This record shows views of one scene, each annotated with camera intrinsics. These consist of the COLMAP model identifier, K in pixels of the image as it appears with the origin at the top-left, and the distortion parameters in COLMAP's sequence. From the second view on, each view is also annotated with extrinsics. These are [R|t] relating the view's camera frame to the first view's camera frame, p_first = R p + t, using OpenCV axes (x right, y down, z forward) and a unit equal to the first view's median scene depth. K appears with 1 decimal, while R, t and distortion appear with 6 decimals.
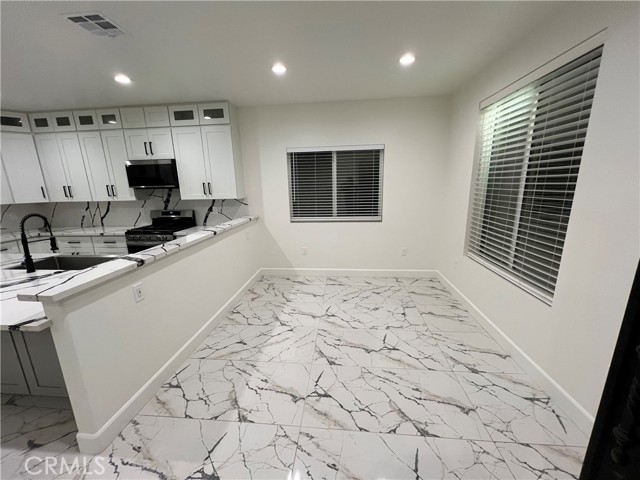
lens RADIAL K [[255.8, 0, 318.9], [0, 255.8, 243.0], [0, 0, 1]] dist [0.001098, 0.000032]
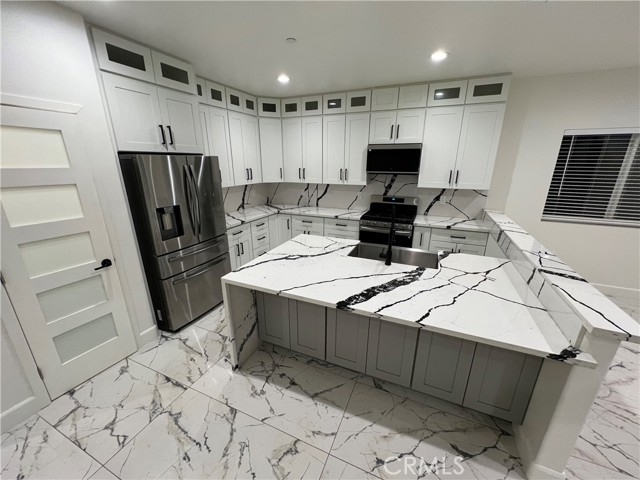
lens RADIAL K [[255.8, 0, 318.9], [0, 255.8, 243.0], [0, 0, 1]] dist [0.001098, 0.000032]
pose [[0.948947, 0.119758, -0.291818, -0.594917], [-0.094614, 0.990593, 0.098858, -0.024809], [0.300912, -0.066201, 0.951351, -0.023512]]
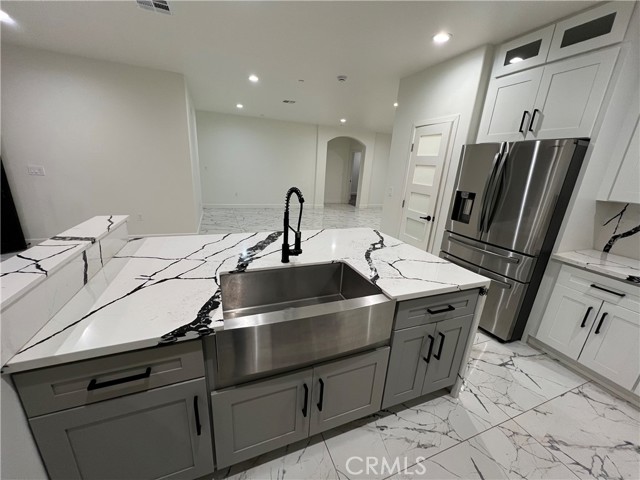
lens RADIAL K [[255.8, 0, 318.9], [0, 255.8, 243.0], [0, 0, 1]] dist [0.001098, 0.000032]
pose [[-0.888163, 0.106286, -0.447068, -0.476884], [-0.141666, 0.862168, 0.486412, -0.171929], [0.437147, 0.495347, -0.750689, 0.859708]]
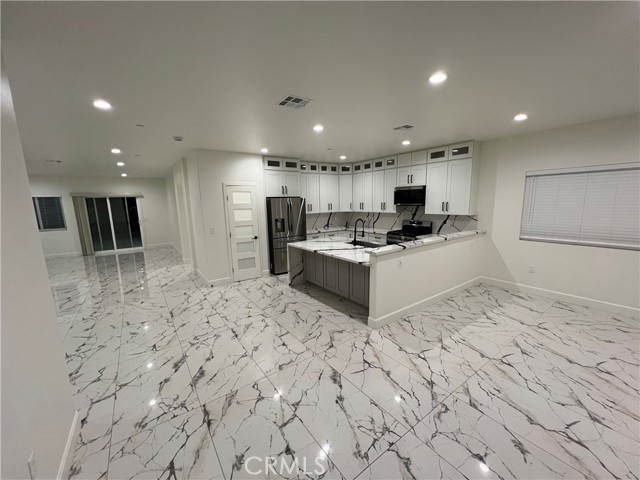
lens RADIAL K [[255.8, 0, 318.9], [0, 255.8, 243.0], [0, 0, 1]] dist [0.001098, 0.000032]
pose [[0.659688, 0.132309, -0.739802, 0.140005], [-0.162635, 0.986188, 0.031350, 0.039180], [0.733732, 0.099636, 0.672094, -0.357794]]
